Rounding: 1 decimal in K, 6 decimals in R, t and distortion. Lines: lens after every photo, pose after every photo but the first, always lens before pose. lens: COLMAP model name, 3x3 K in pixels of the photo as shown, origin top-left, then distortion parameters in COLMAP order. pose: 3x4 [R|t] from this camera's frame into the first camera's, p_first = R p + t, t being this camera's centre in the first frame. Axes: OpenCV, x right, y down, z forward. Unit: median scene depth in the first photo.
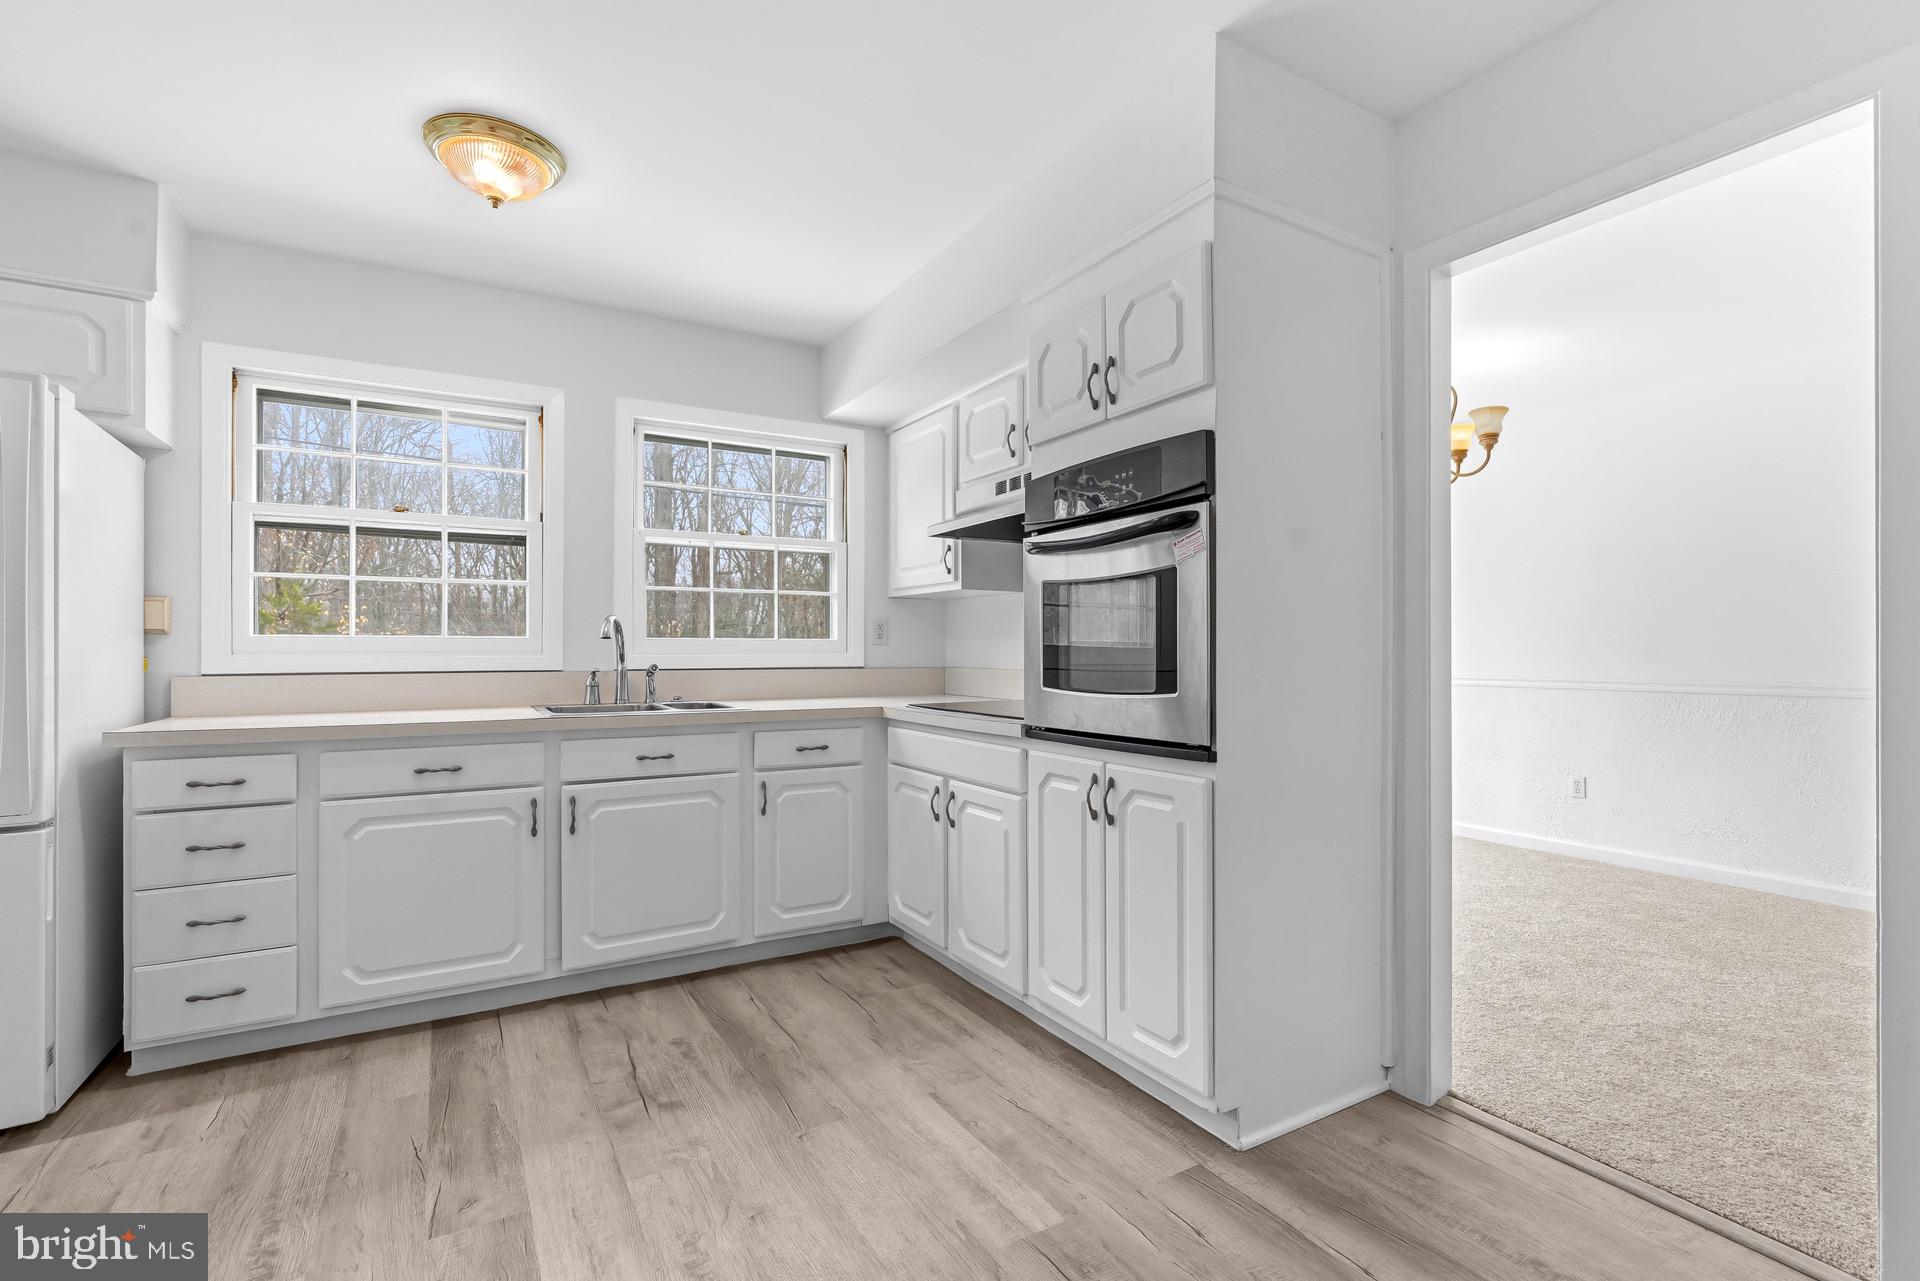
lens RADIAL K [[888.5, 0, 973.2], [0, 888.5, 657.2], [0, 0, 1]] dist [0.000361, 0.000158]
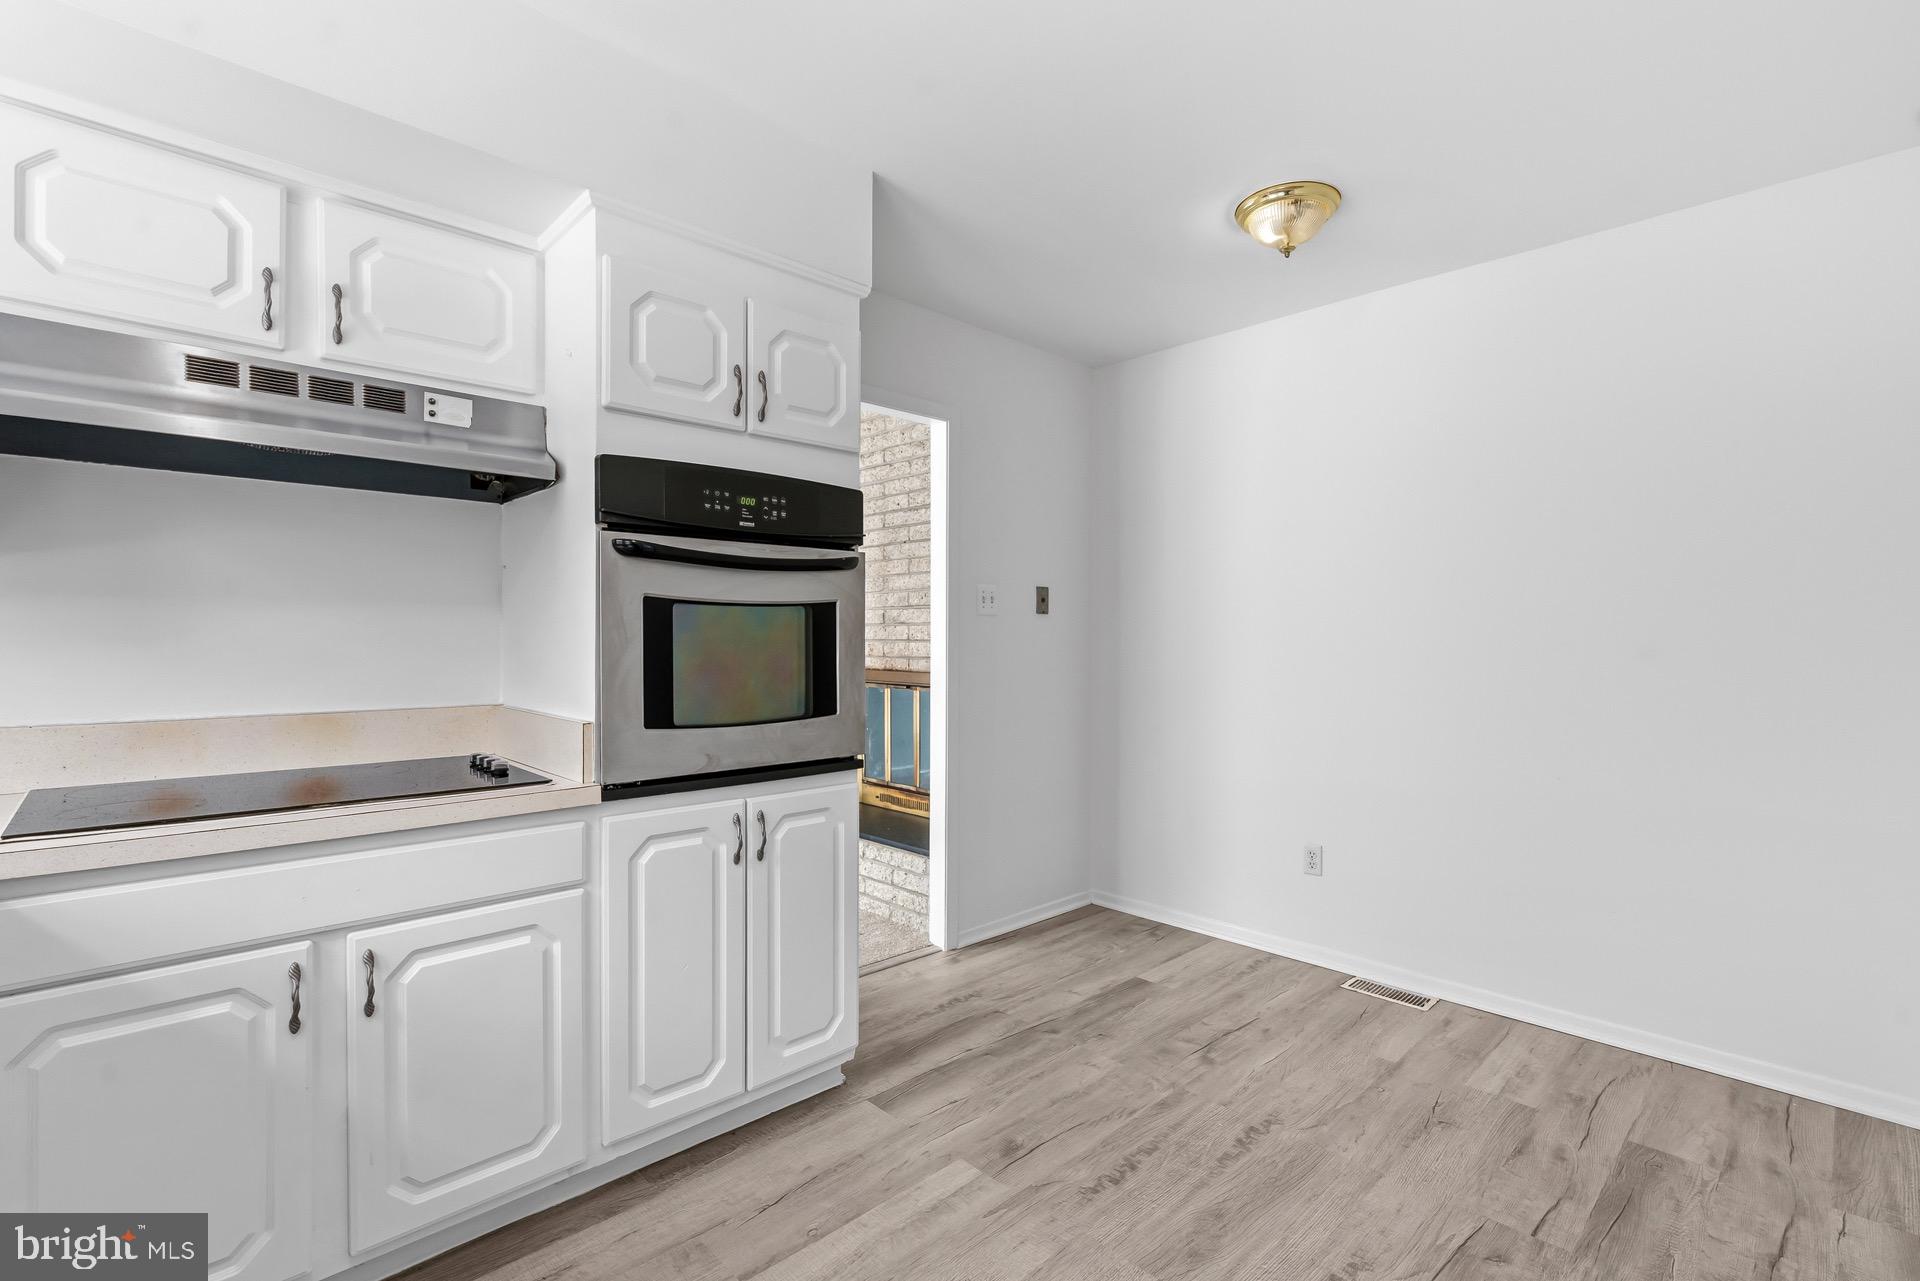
lens RADIAL K [[888.5, 0, 973.2], [0, 888.5, 657.2], [0, 0, 1]] dist [0.000361, 0.000158]
pose [[-0.241310, -0.019897, 0.970244, -0.850794], [0.000436, 0.999787, 0.020611, -0.052178], [-0.970448, 0.005396, -0.241250, 1.034691]]
